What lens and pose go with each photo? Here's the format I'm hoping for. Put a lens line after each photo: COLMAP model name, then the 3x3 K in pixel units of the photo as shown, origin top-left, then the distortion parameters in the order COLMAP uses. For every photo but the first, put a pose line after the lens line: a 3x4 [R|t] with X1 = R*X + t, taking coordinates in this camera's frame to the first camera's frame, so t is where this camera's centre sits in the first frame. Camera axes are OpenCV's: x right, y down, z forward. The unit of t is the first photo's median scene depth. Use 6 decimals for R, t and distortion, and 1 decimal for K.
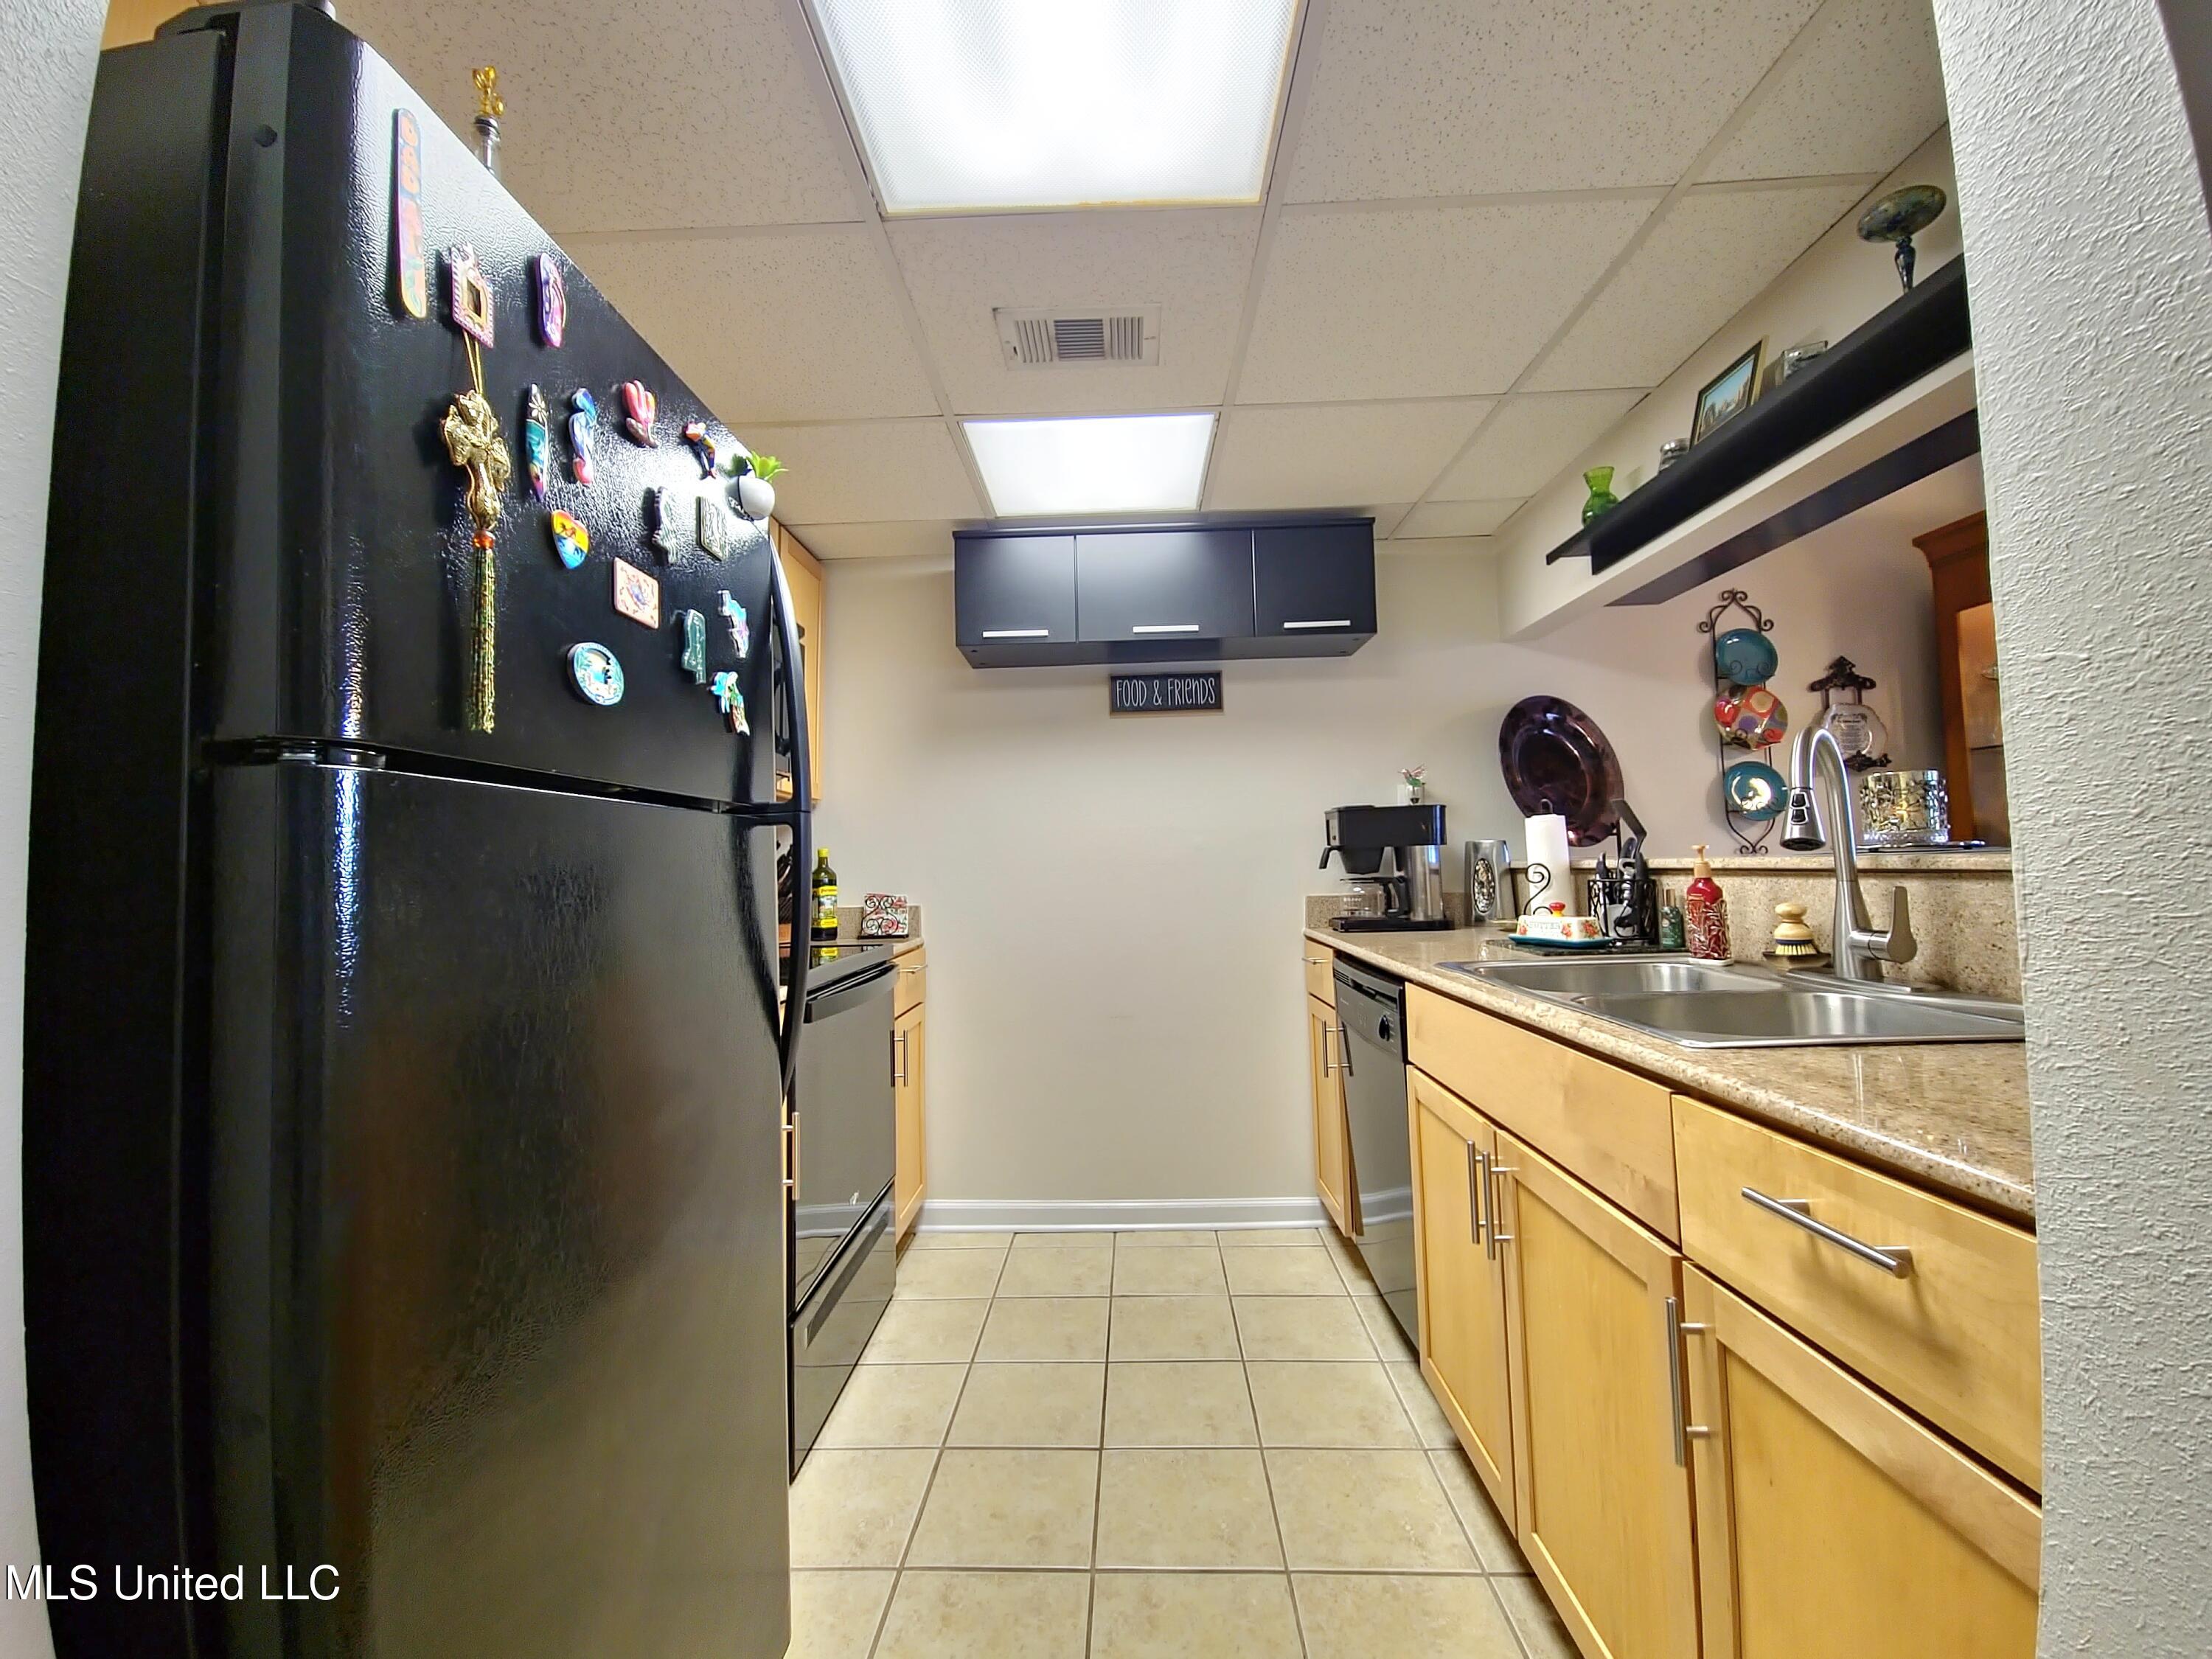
lens RADIAL K [[915.5, 0, 1089.7], [0, 915.5, 817.1], [0, 0, 1]] dist [0.003971, -0.003381]
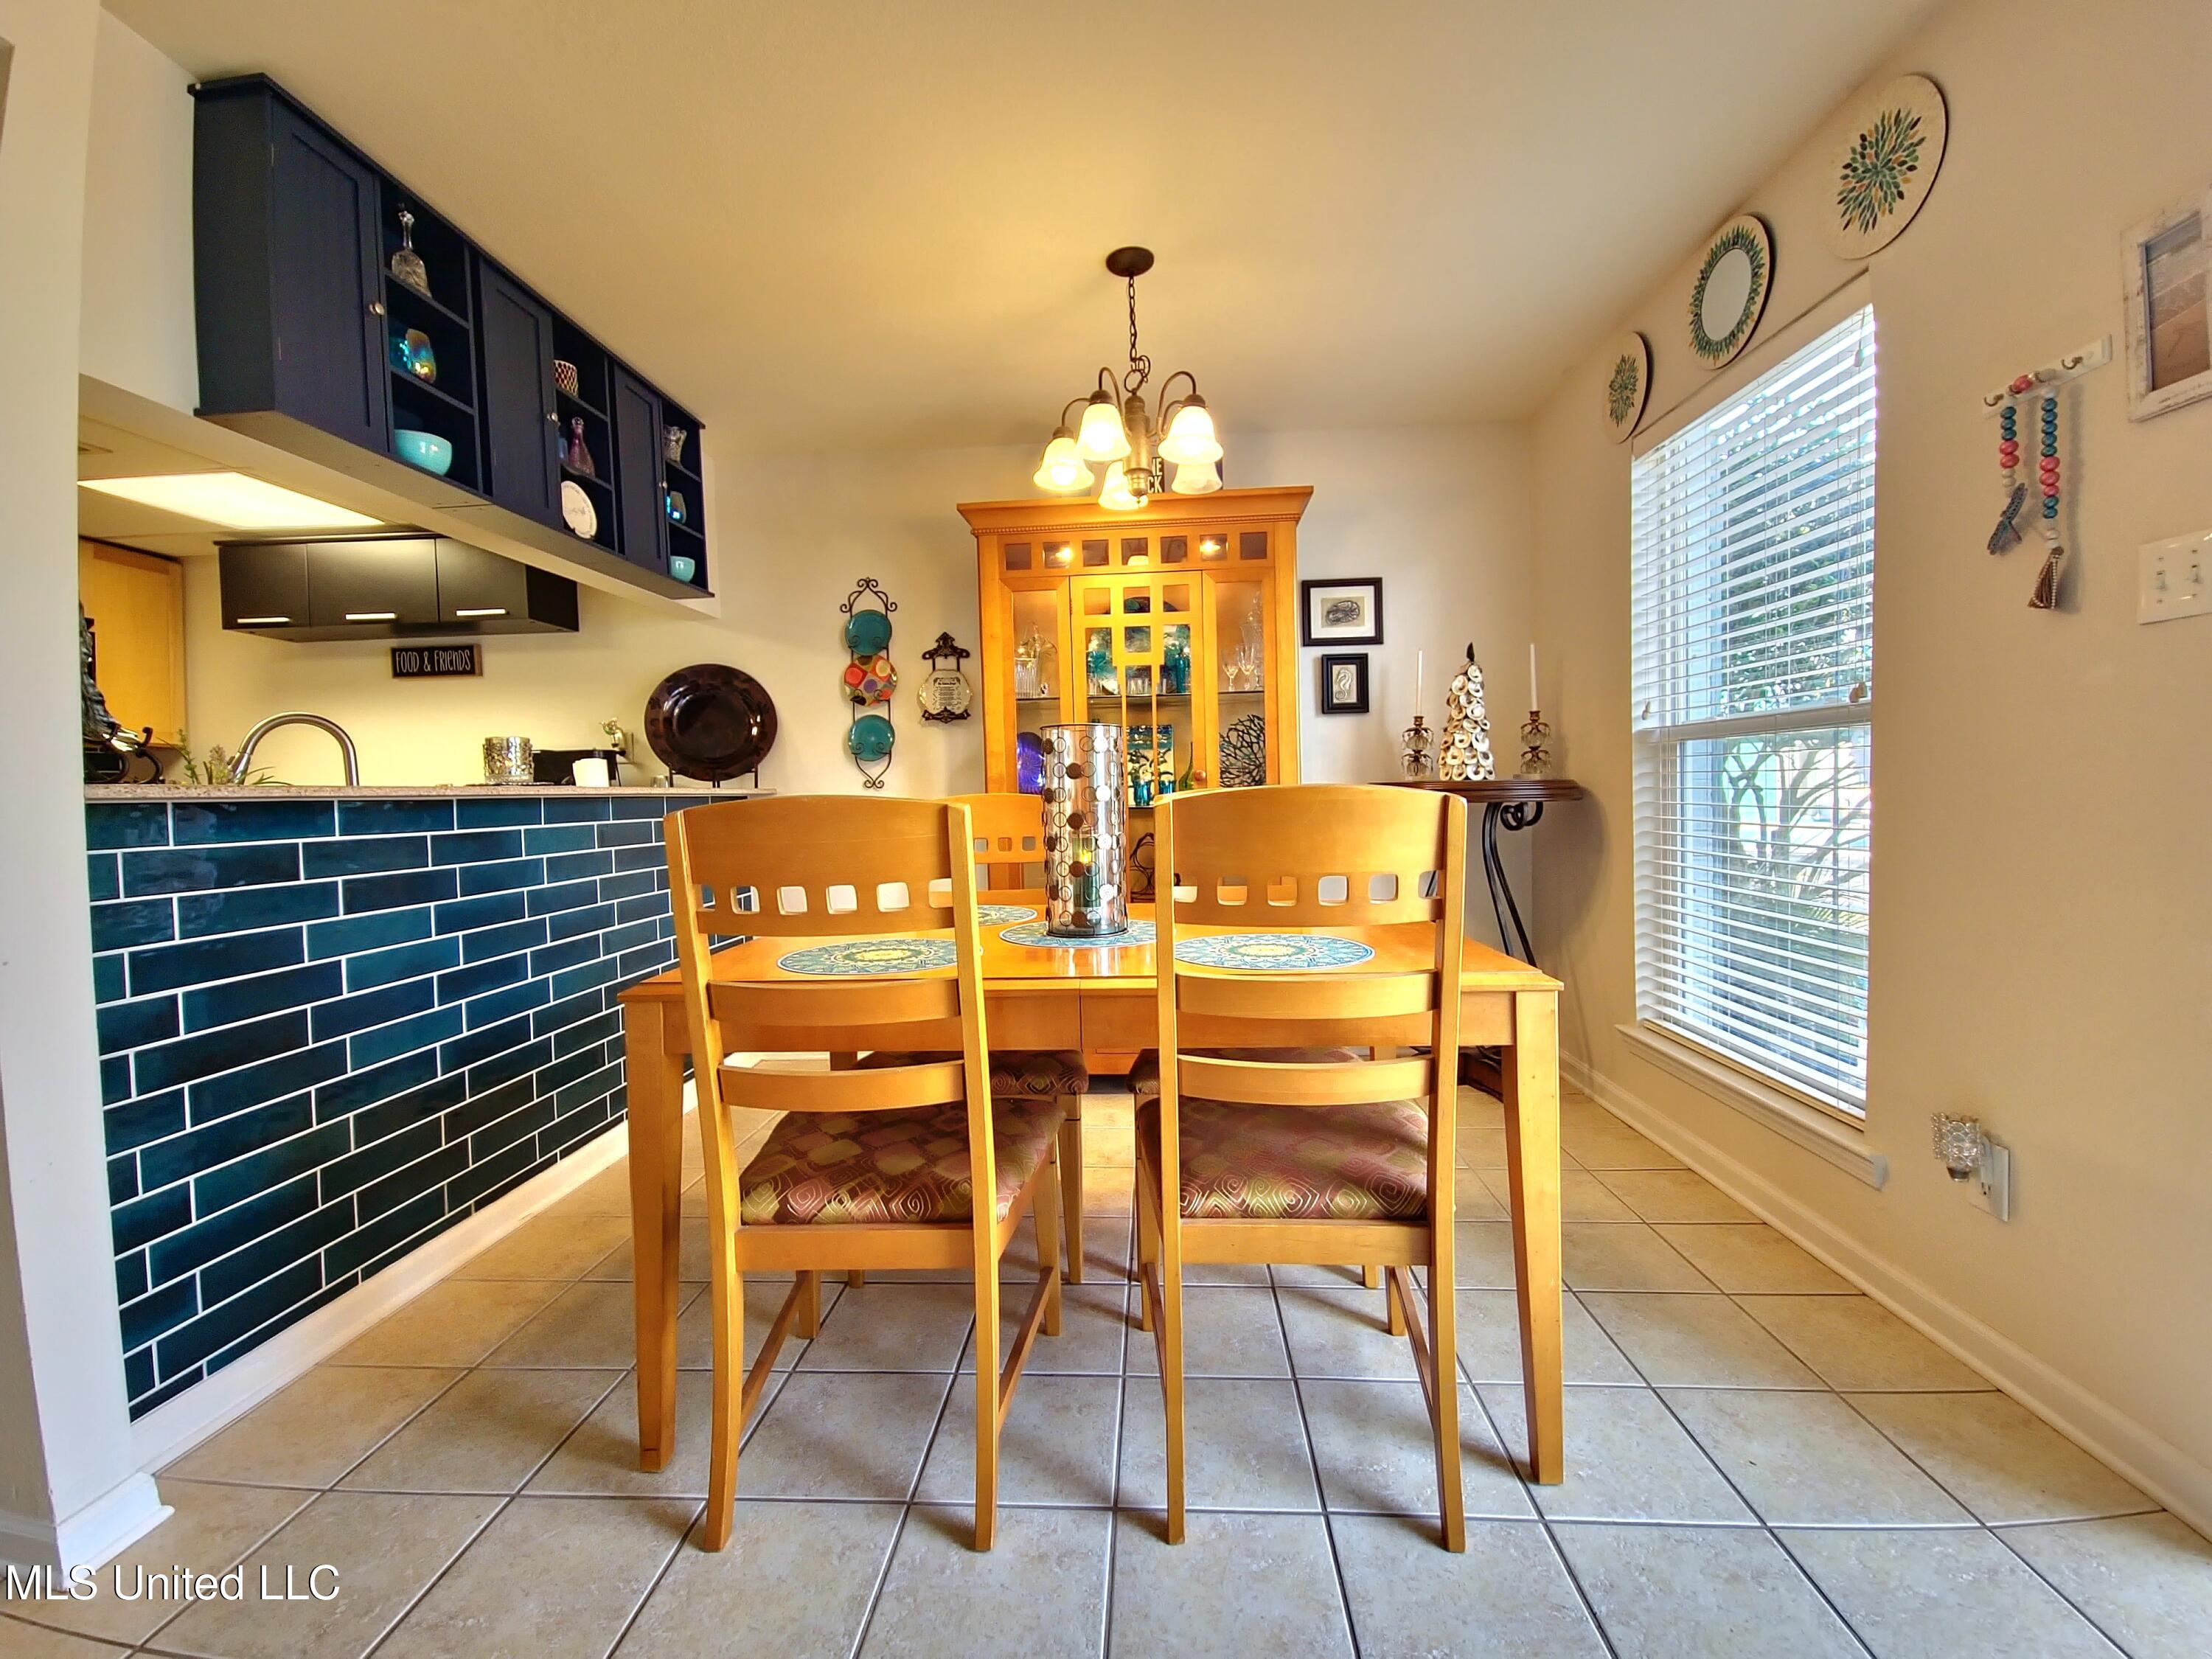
lens RADIAL K [[915.5, 0, 1112.2], [0, 915.5, 823.5], [0, 0, 1]] dist [0.003971, -0.003381]
pose [[0.999964, -0.002296, -0.008152, 1.161664], [0.003015, 0.996003, 0.089265, -0.023667], [0.007915, -0.089287, 0.995975, -0.326260]]
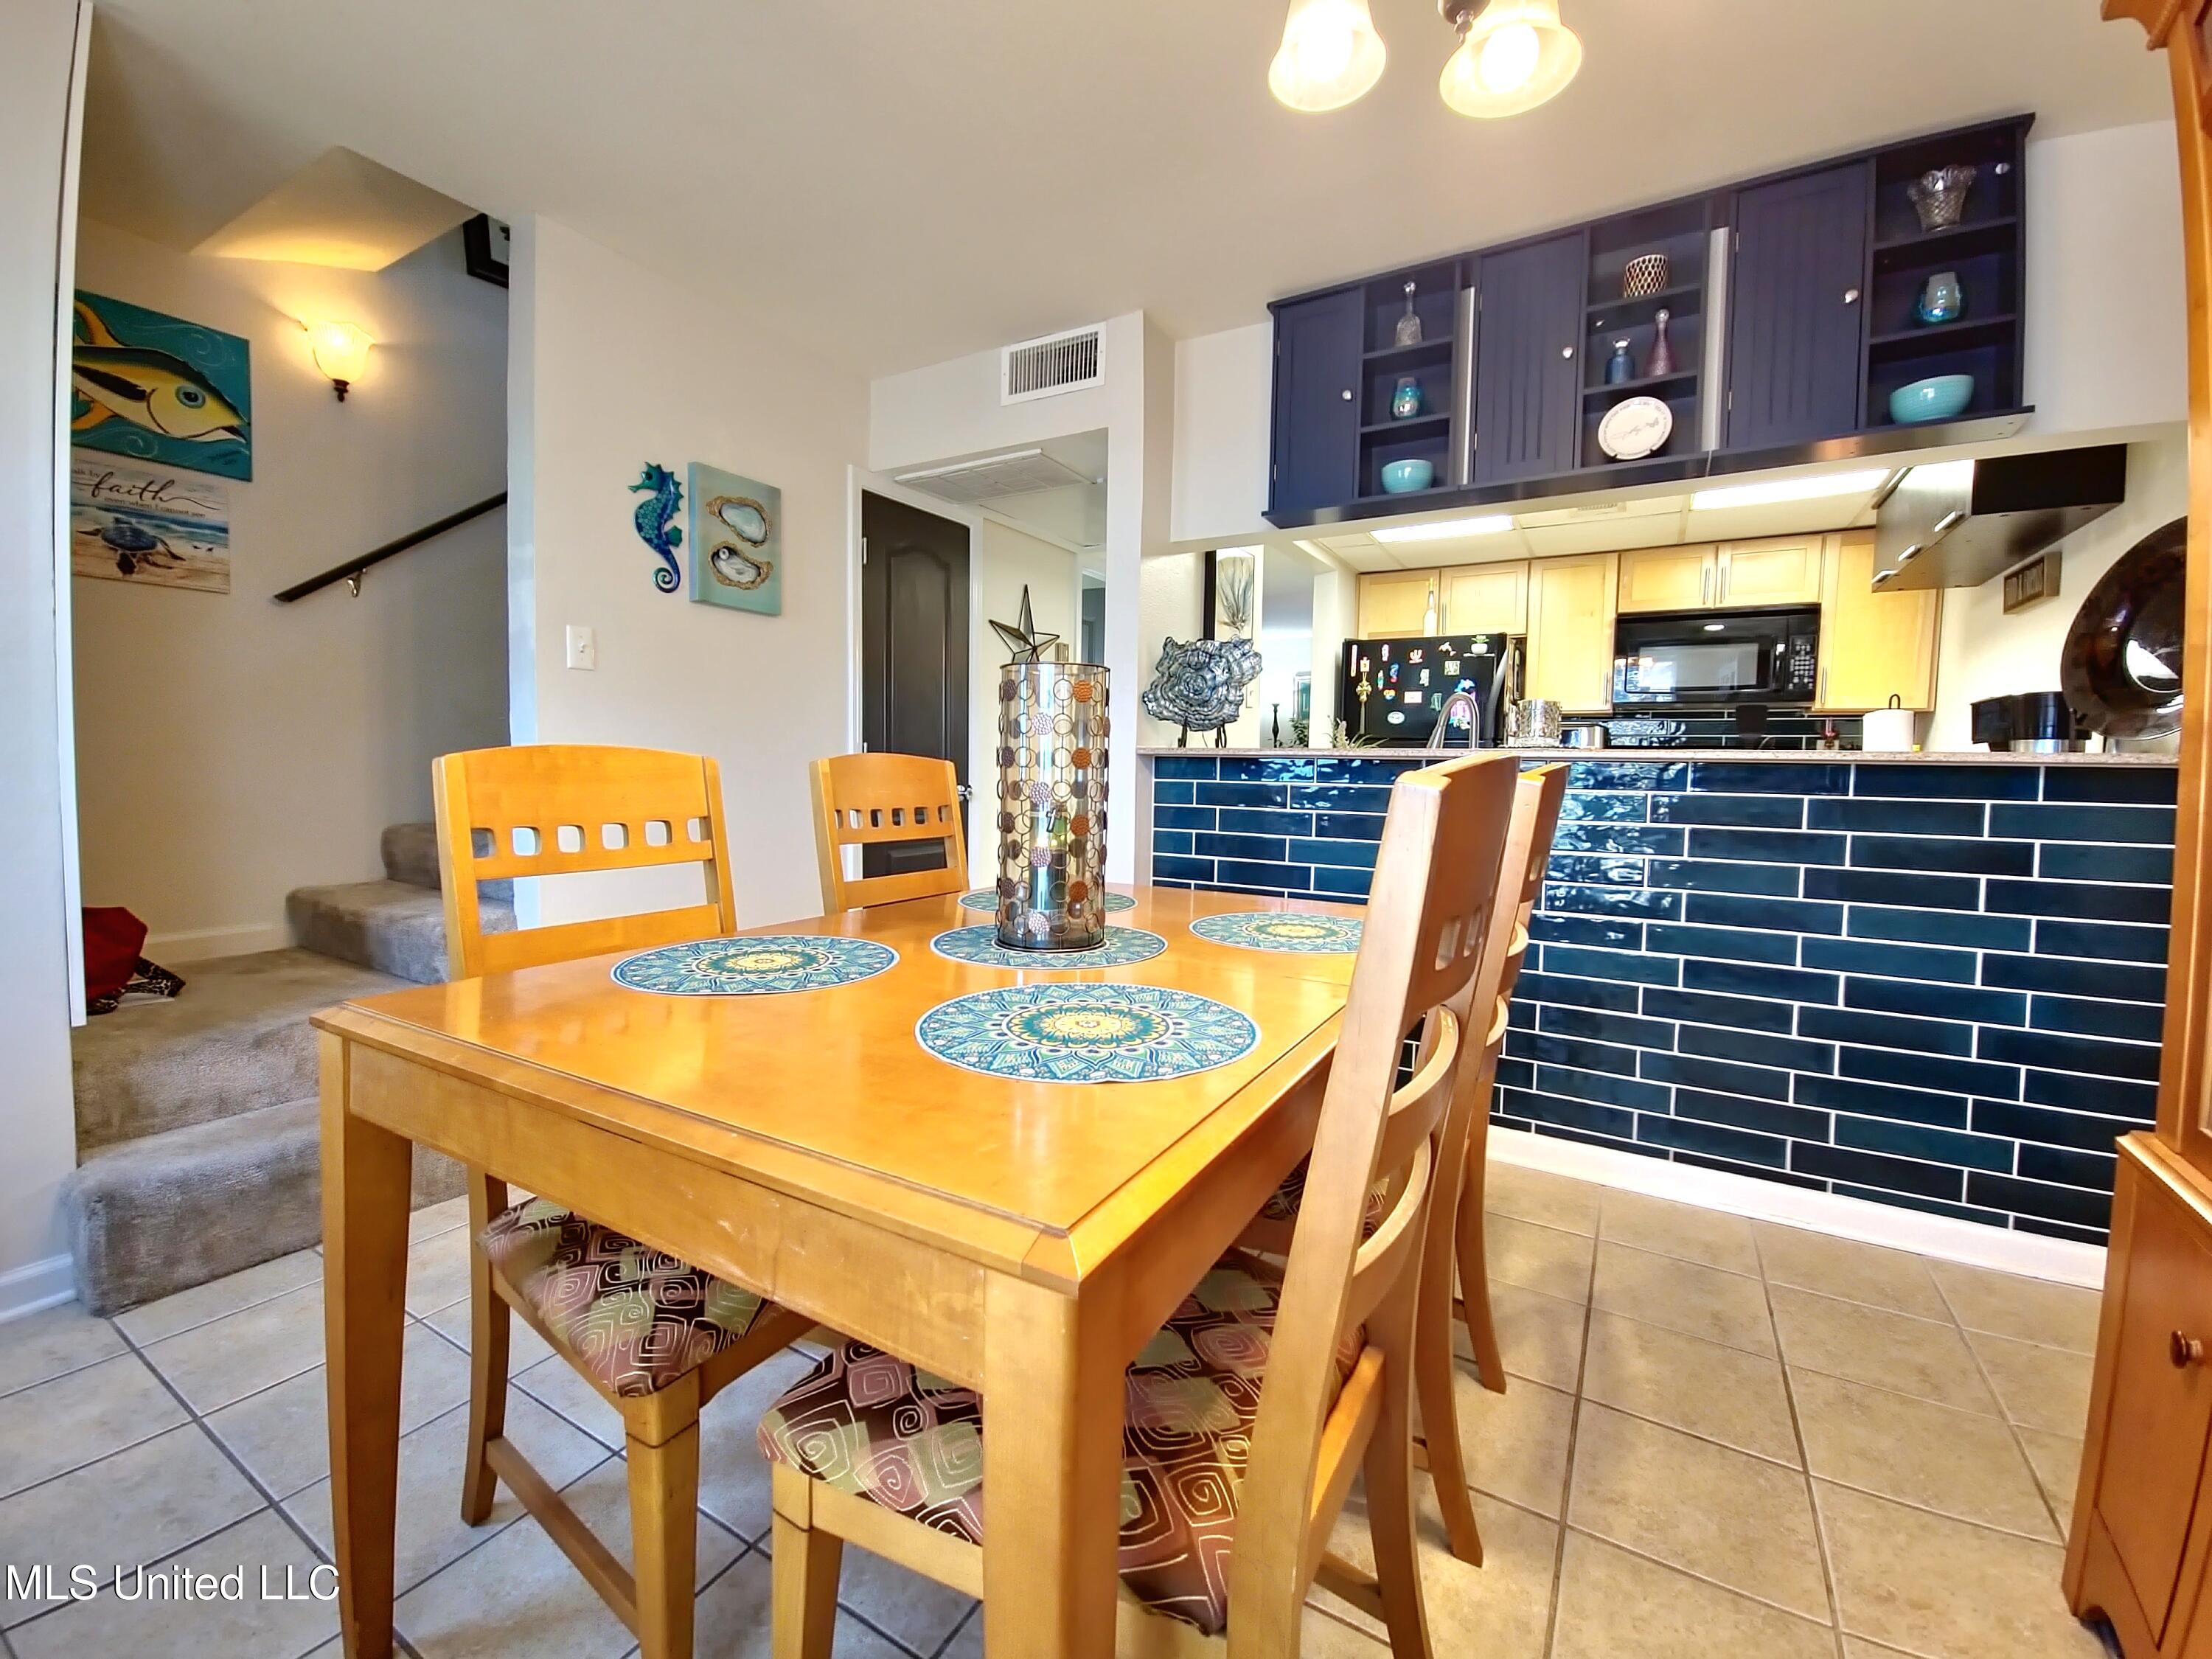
lens RADIAL K [[915.5, 0, 1098.1], [0, 915.5, 811.3], [0, 0, 1]] dist [0.003971, -0.003381]
pose [[-0.473577, 0.055779, -0.878985, 1.589292], [0.040531, 0.998316, 0.041514, 0.026897], [0.879820, -0.015966, -0.475040, 0.652277]]
